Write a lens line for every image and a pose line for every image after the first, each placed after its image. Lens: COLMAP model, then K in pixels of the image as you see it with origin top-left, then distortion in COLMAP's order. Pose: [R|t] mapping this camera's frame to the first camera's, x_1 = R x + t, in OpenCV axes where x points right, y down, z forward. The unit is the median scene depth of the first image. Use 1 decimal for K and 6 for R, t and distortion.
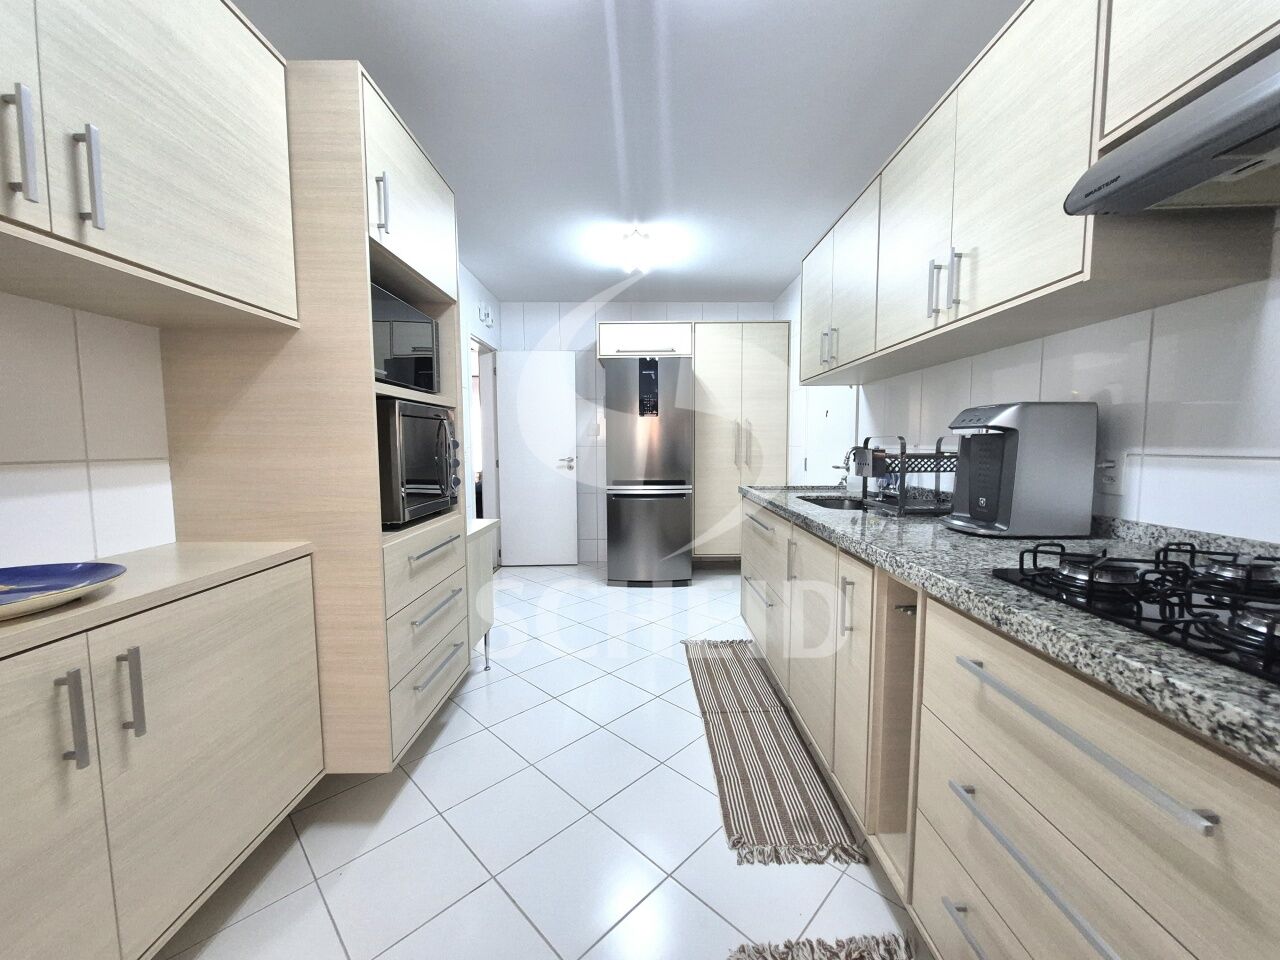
lens RADIAL K [[510.4, 0, 640.6], [0, 510.4, 482.9], [0, 0, 1]] dist [-0.001428, 0.000353]
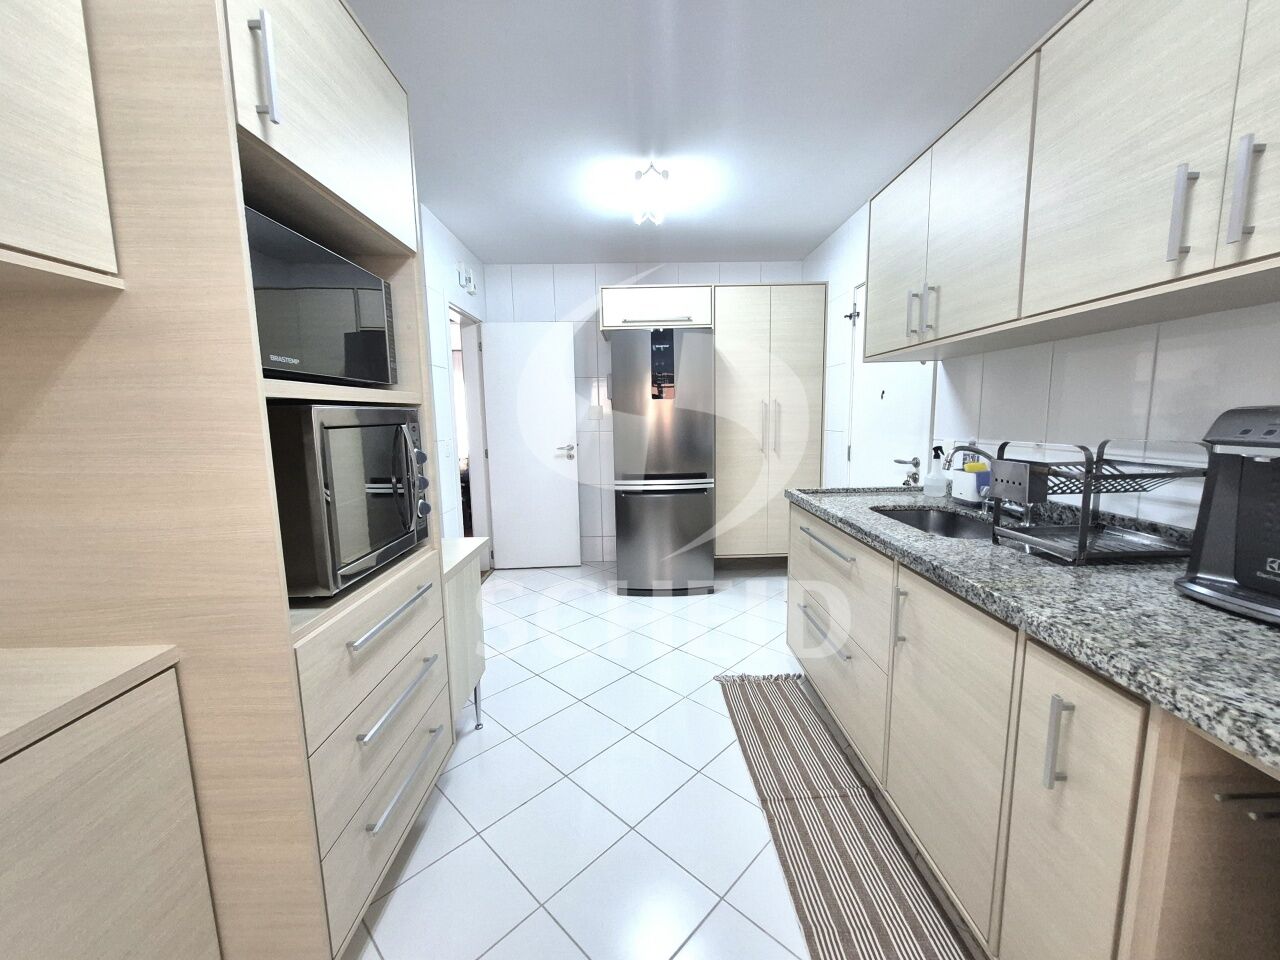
lens RADIAL K [[510.4, 0, 640.7], [0, 510.4, 479.5], [0, 0, 1]] dist [-0.001428, 0.000353]
pose [[0.999781, -0.016369, 0.013017, -0.047611], [0.015703, 0.998640, 0.049720, -0.053775], [-0.013813, -0.049504, 0.998678, 0.202231]]
